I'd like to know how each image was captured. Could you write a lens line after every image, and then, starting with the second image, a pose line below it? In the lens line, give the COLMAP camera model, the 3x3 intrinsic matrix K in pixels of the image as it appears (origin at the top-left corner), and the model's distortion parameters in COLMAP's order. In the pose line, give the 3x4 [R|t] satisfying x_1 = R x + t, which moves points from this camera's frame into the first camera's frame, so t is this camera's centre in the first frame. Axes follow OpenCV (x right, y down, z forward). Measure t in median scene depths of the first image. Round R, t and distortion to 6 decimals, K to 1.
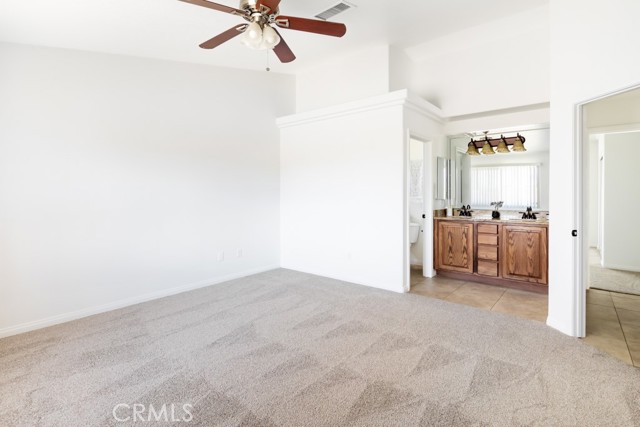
lens RADIAL K [[309.1, 0, 316.7], [0, 309.1, 195.3], [0, 0, 1]] dist [-0.002027, -0.000666]
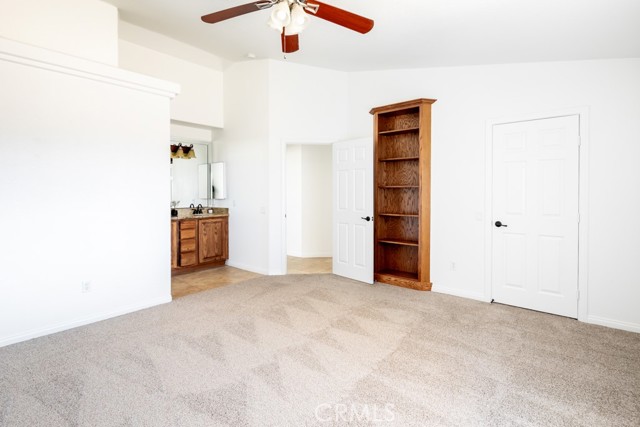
lens RADIAL K [[314.8, 0, 320.5], [0, 314.8, 203.2], [0, 0, 1]] dist [0.002675, -0.000321]
pose [[0.006791, -0.031561, 0.999479, -0.638543], [0.007635, 0.999474, 0.031509, -0.004867], [-0.999948, 0.007417, 0.007028, 0.525488]]
